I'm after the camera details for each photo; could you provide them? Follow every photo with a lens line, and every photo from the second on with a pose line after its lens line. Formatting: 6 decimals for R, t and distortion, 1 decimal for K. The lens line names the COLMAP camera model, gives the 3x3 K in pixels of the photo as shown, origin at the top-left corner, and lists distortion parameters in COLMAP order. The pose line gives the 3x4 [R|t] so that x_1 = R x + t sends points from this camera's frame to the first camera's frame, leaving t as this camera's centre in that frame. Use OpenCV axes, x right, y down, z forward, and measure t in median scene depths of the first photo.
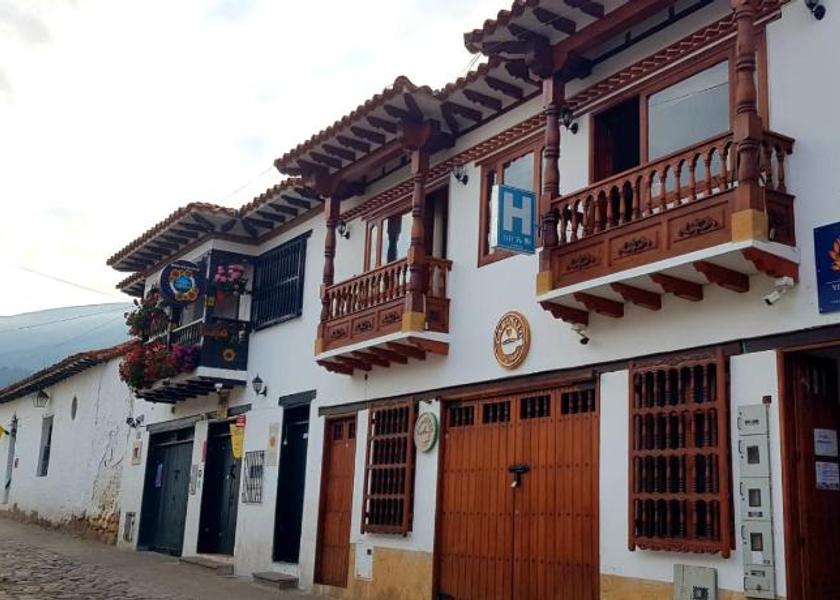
lens RADIAL K [[965.1, 0, 420.0], [0, 965.1, 300.0], [0, 0, 1]] dist [0.003454, 0.001593]
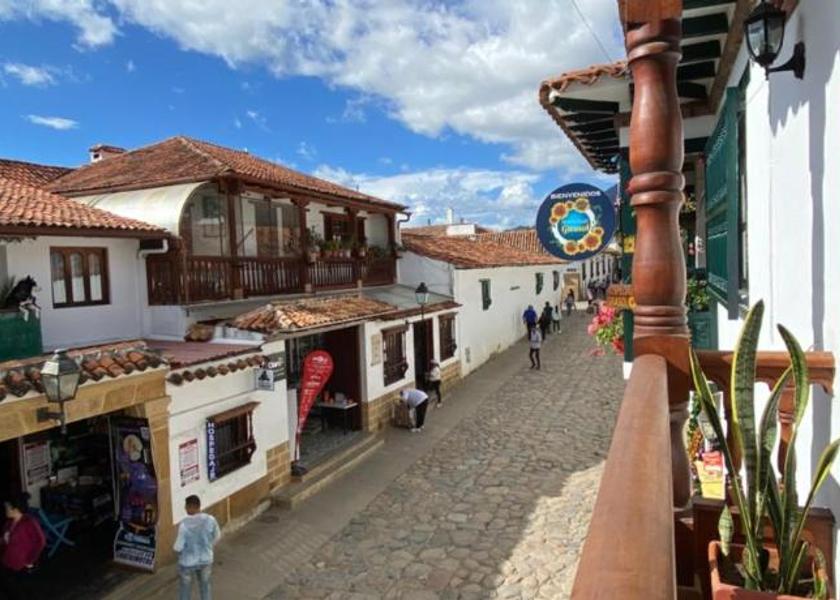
lens RADIAL K [[566.5, 0, 420.0], [0, 566.5, 300.0], [0, 0, 1]] dist [0.003955, -0.040279]
pose [[0.558119, -0.016758, -0.829592, -0.012996], [0.248222, 0.957384, 0.147655, -0.047099], [0.791764, -0.288331, 0.538494, 0.727600]]
